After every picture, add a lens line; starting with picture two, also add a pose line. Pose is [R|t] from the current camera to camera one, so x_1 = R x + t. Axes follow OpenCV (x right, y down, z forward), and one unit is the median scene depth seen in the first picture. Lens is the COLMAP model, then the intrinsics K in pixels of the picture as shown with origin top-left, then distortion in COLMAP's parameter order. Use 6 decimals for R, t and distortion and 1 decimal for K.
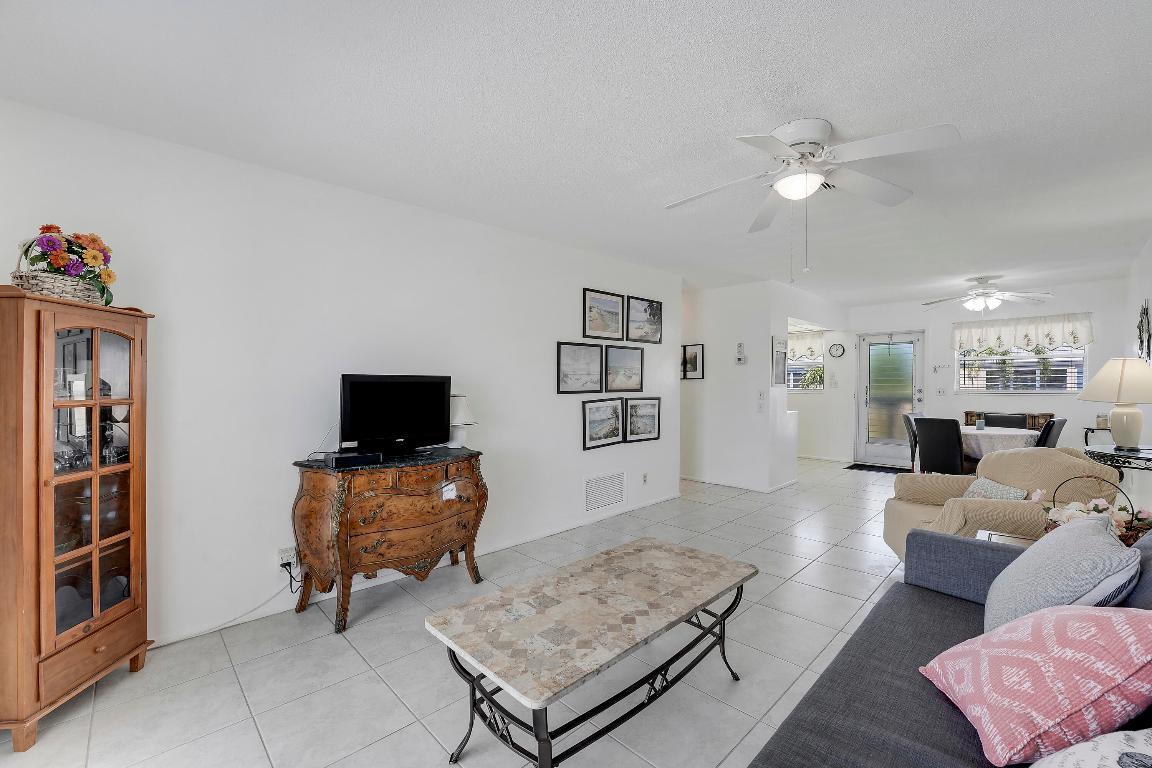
lens RADIAL K [[477.1, 0, 598.5], [0, 477.1, 388.4], [0, 0, 1]] dist [-0.015167, 0.000292]
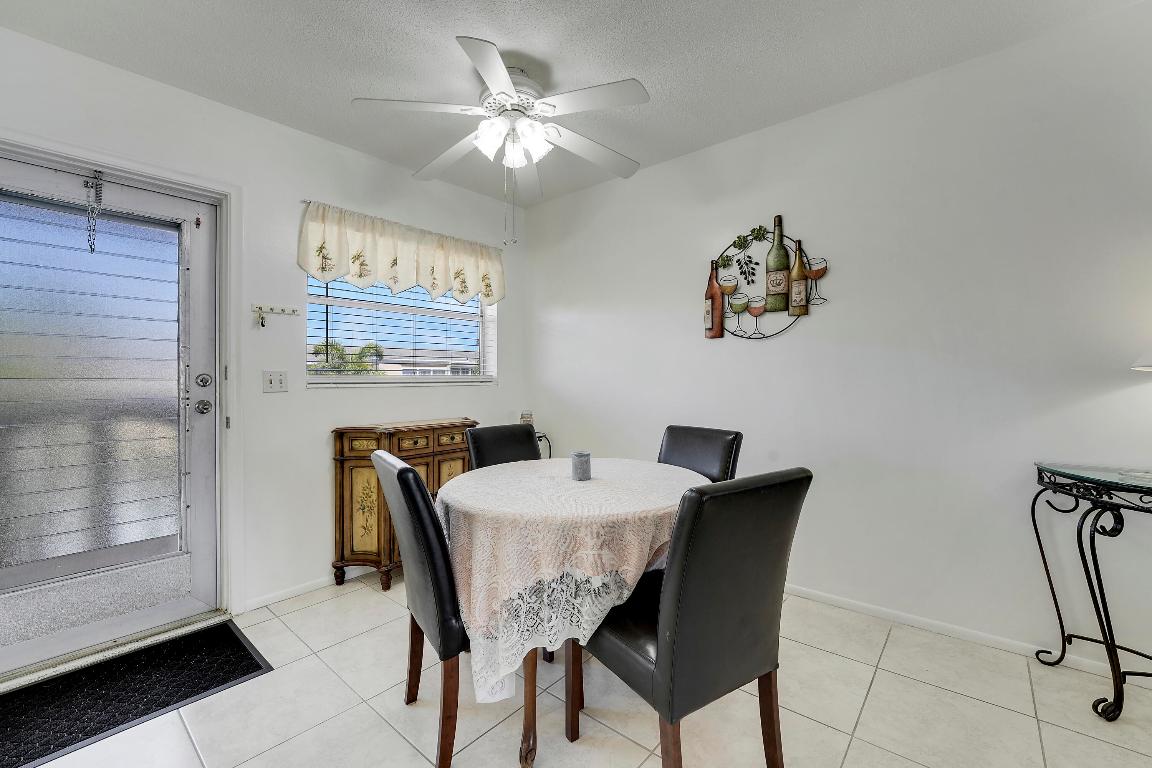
lens RADIAL K [[477.1, 0, 584.6], [0, 477.1, 386.8], [0, 0, 1]] dist [-0.015167, 0.000292]
pose [[-0.058005, -0.017877, 0.998156, 0.359069], [0.007140, 0.999807, 0.018322, 0.006289], [-0.998291, 0.008190, -0.057866, 0.804255]]
